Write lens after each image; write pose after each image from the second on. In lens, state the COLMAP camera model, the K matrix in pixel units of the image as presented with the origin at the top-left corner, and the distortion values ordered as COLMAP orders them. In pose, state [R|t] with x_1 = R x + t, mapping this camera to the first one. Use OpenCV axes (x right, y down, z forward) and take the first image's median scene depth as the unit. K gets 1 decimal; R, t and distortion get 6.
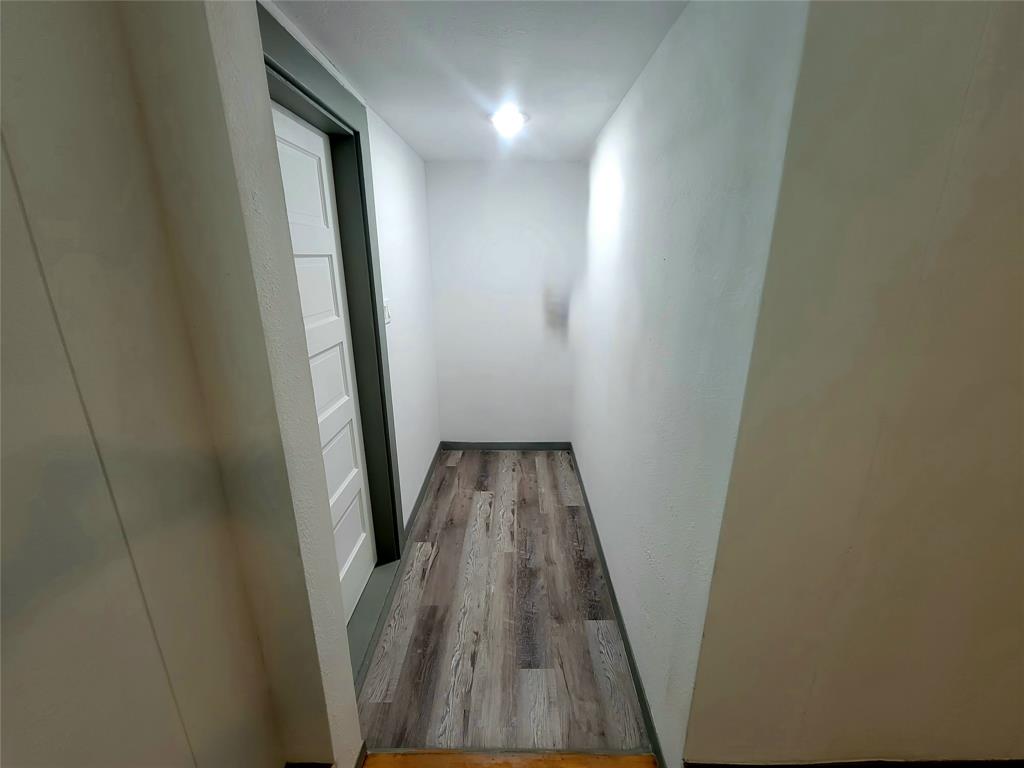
lens RADIAL K [[415.4, 0, 513.7], [0, 415.4, 384.1], [0, 0, 1]] dist [-0.013453, 0.000882]
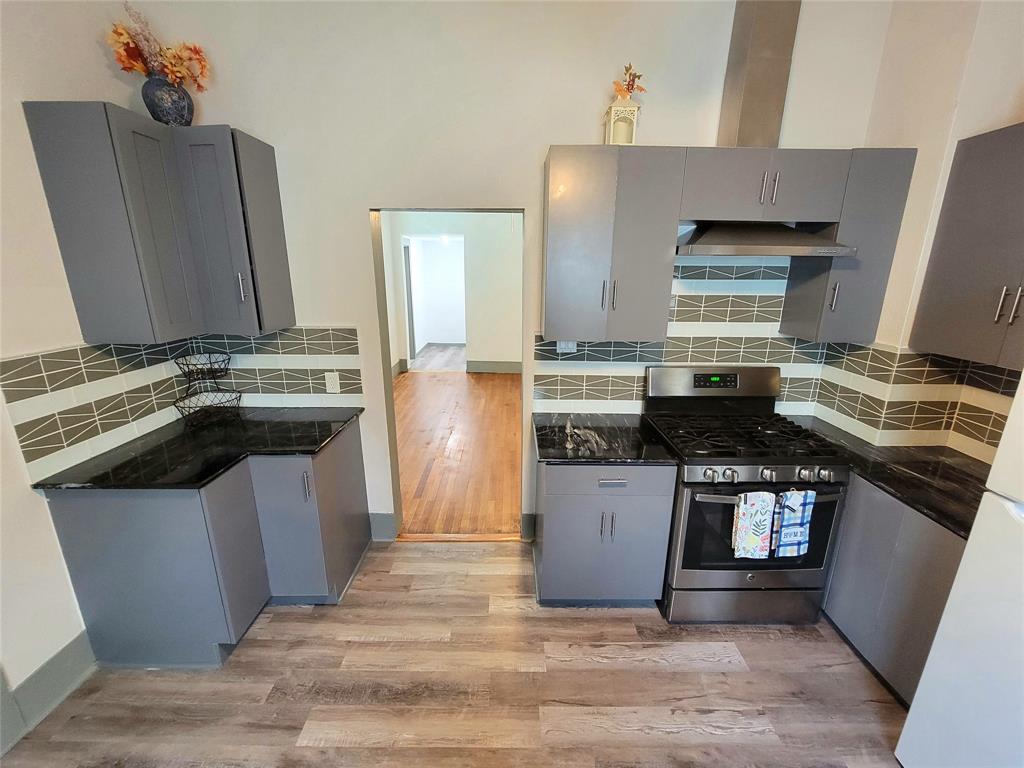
lens RADIAL K [[415.4, 0, 513.5], [0, 415.4, 383.5], [0, 0, 1]] dist [-0.013453, 0.000882]
pose [[-0.000533, -0.252071, 0.967709, -0.775636], [0.269923, 0.931753, 0.242854, -0.366991], [-0.962882, 0.261336, 0.067543, 1.093848]]
